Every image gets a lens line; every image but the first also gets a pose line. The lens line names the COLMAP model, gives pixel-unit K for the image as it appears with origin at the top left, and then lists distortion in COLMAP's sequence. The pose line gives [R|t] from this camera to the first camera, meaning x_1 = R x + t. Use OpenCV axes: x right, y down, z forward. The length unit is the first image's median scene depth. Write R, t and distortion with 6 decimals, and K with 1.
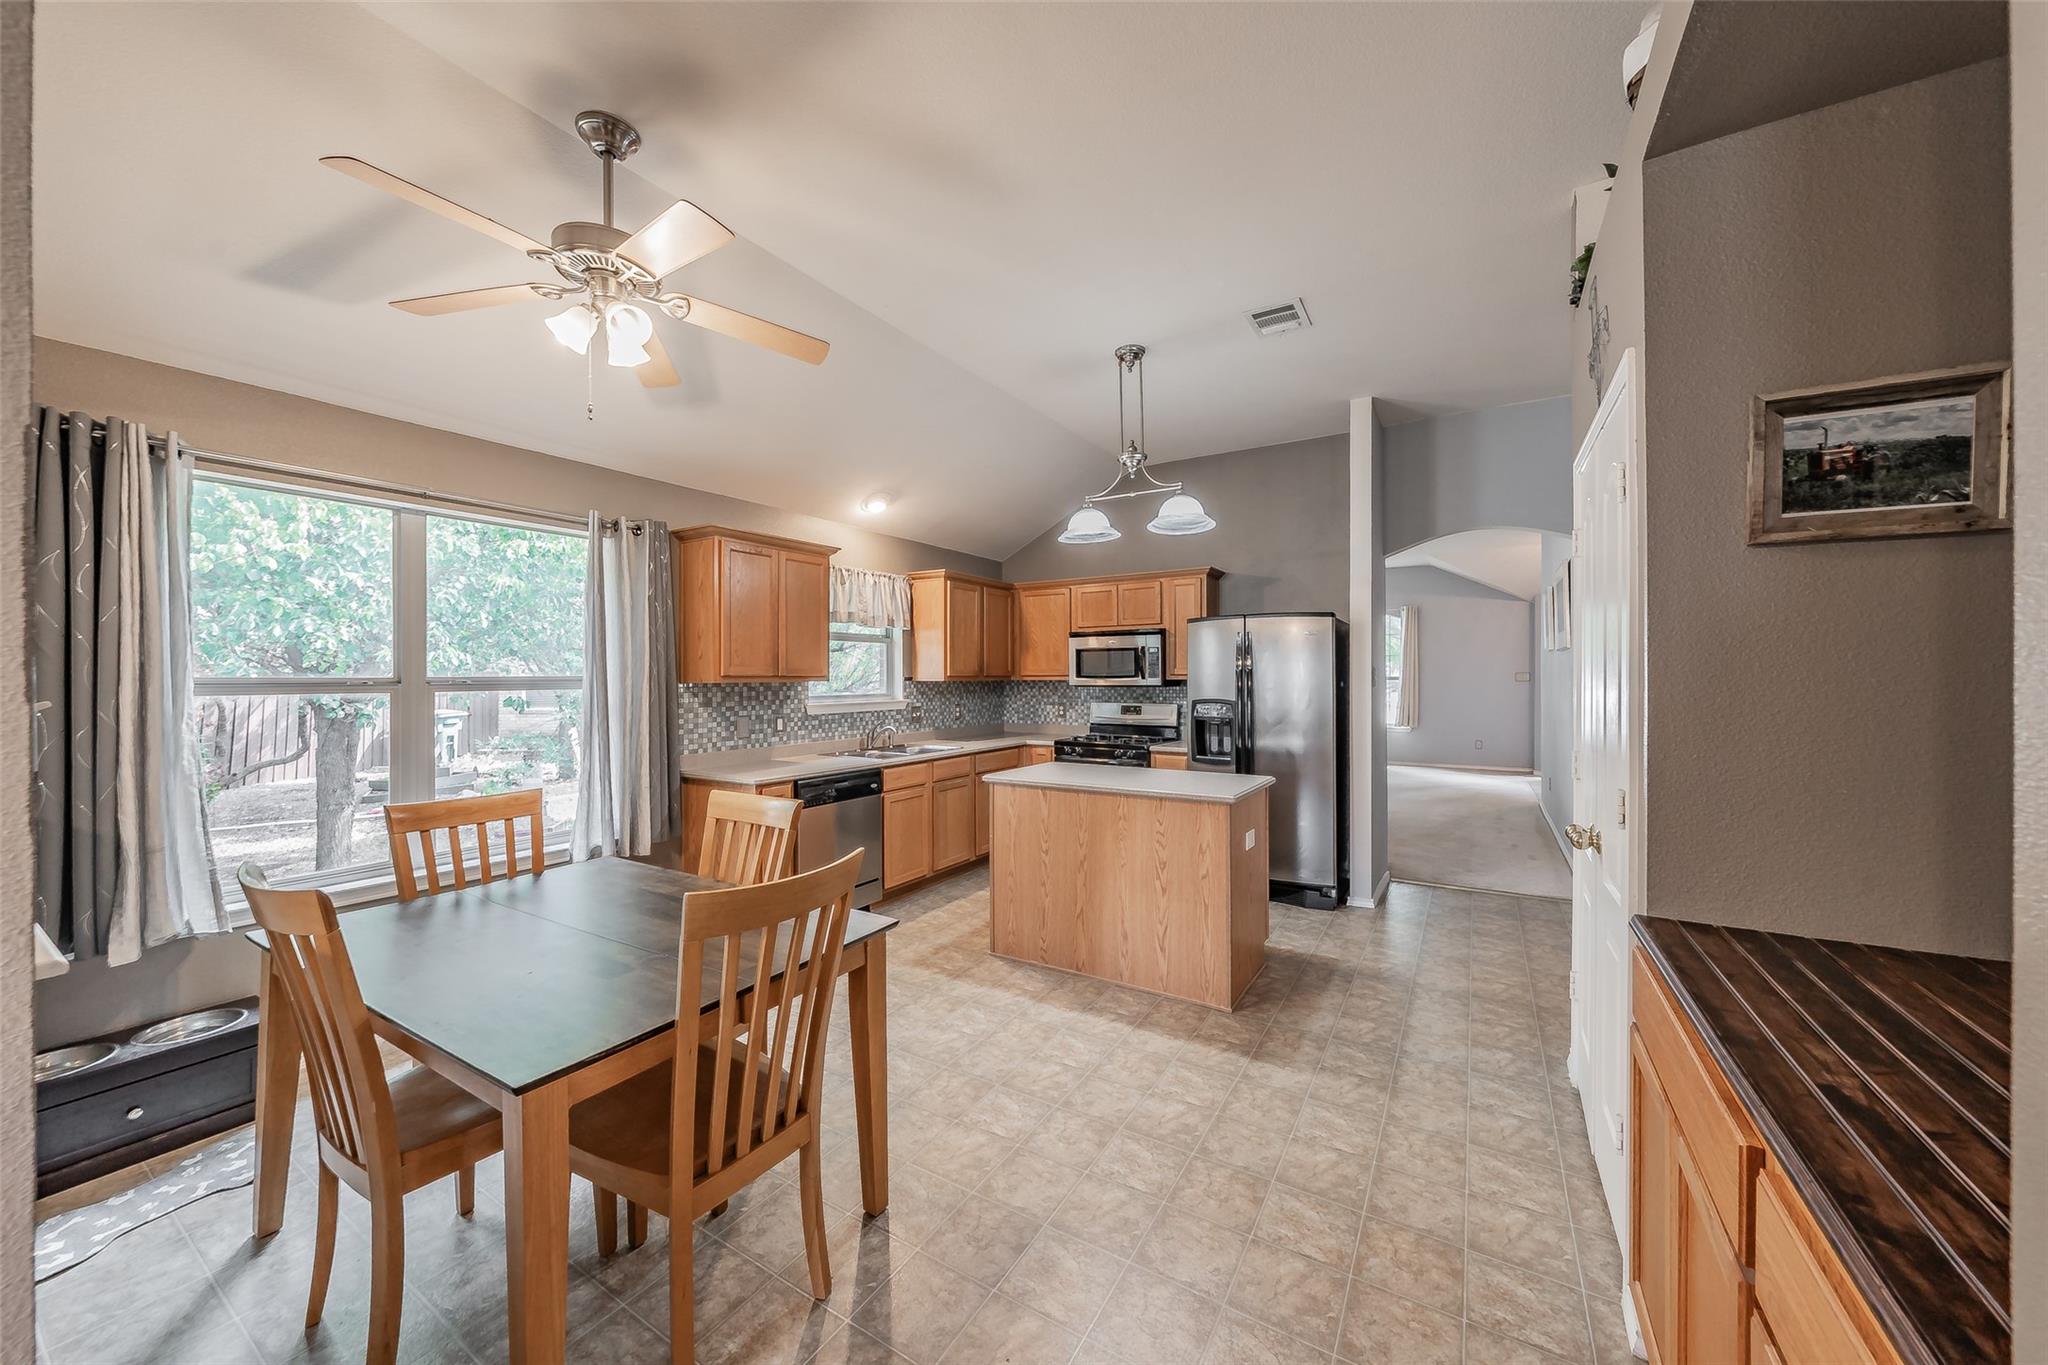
lens RADIAL K [[706.1, 0, 1038.4], [0, 706.1, 677.1], [0, 0, 1]] dist [-0.007539, -0.000194]
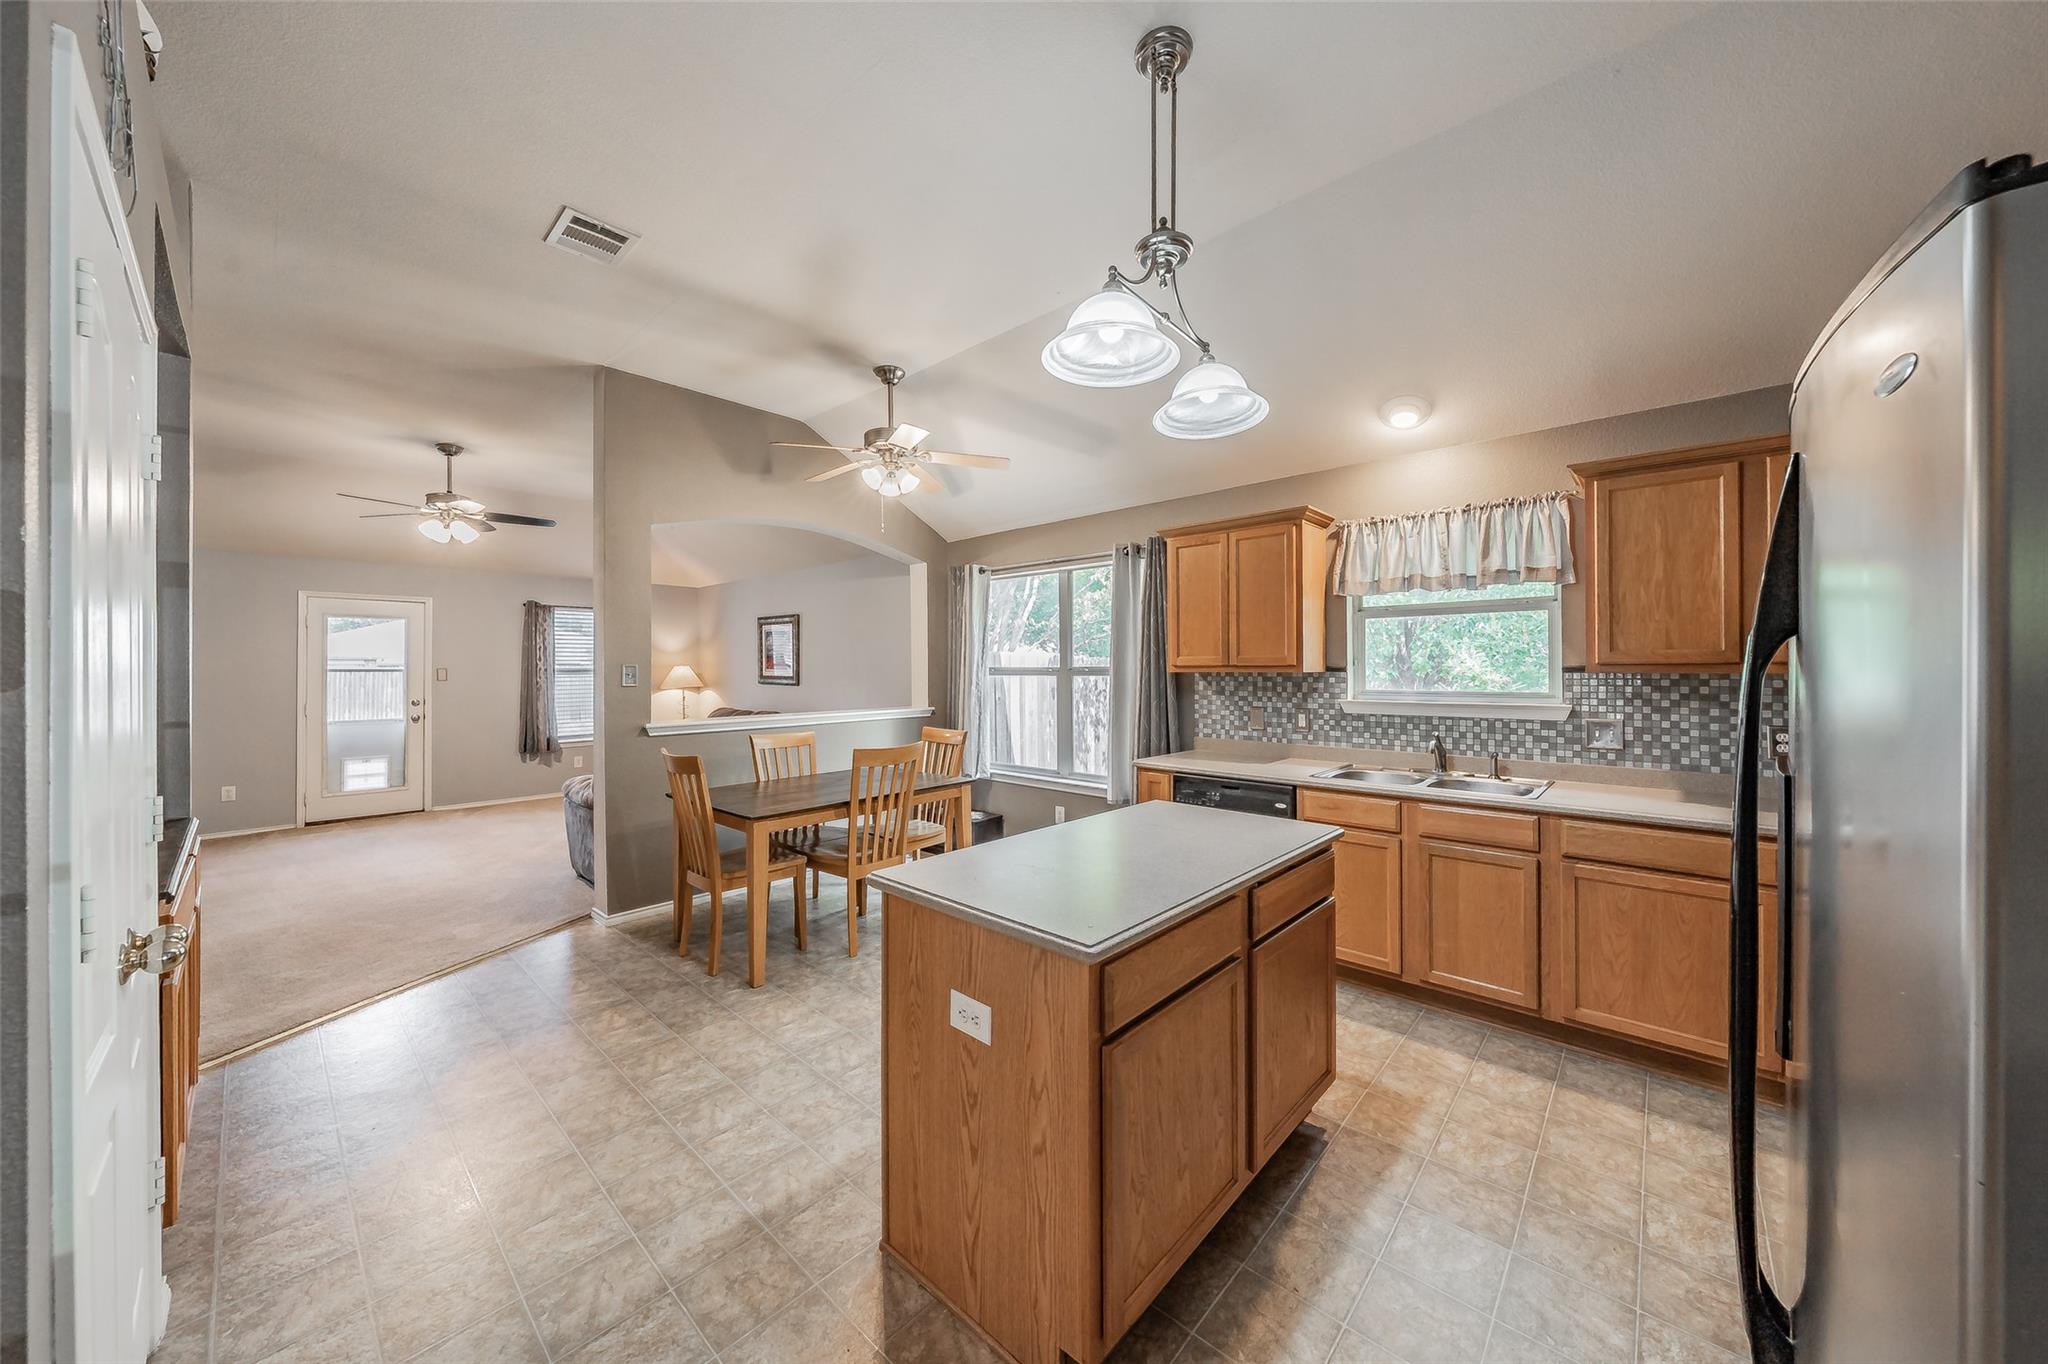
lens RADIAL K [[706.1, 0, 1042.9], [0, 706.1, 669.7], [0, 0, 1]] dist [-0.007539, -0.000194]
pose [[-0.170614, 0.000311, -0.985338, 0.849228], [-0.001035, 0.999999, 0.000495, 0.006145], [0.985337, 0.001105, -0.170614, 1.279064]]
